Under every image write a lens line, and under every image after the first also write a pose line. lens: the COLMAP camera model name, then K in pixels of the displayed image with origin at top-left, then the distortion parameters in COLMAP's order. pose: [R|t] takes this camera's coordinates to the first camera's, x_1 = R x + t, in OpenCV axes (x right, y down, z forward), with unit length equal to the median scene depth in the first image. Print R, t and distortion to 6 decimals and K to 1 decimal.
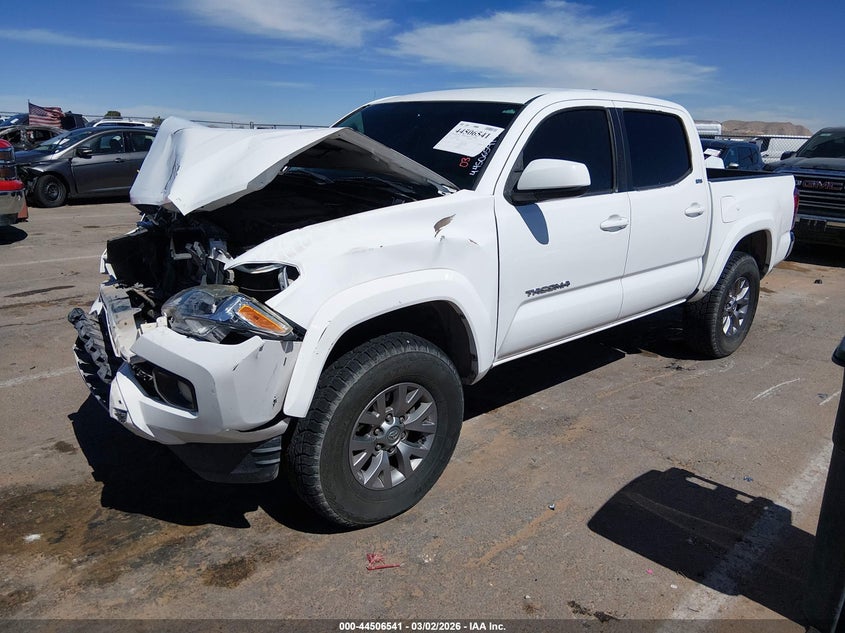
lens RADIAL K [[665.8, 0, 420.4], [0, 665.8, 315.4], [0, 0, 1]] dist [0.000646, -0.016018]
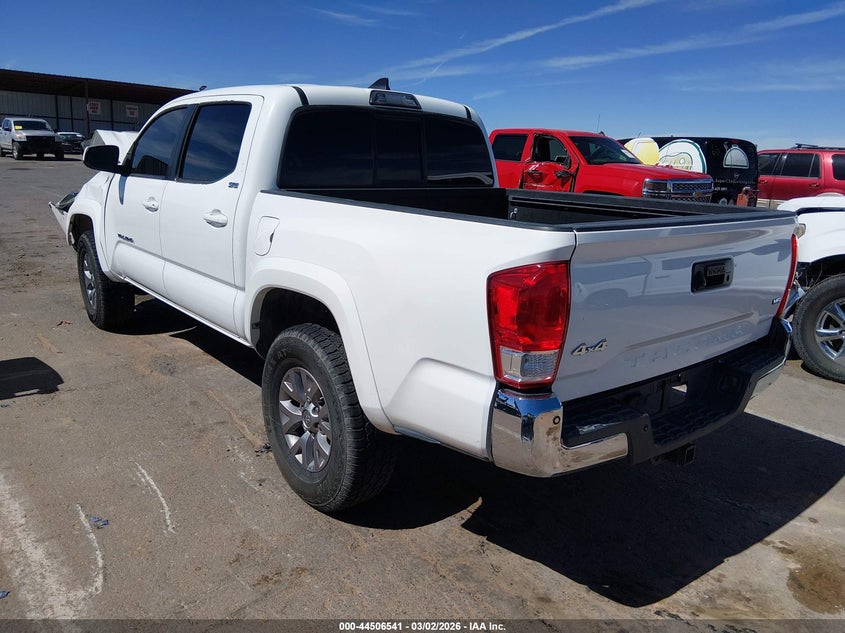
lens RADIAL K [[665.8, 0, 422.5], [0, 665.8, 315.9], [0, 0, 1]] dist [0.000646, -0.016018]
pose [[-0.081040, 0.208521, -0.974654, 1.305221], [-0.293449, 0.929537, 0.223268, -0.327816], [0.952534, 0.304105, -0.014139, 1.405711]]
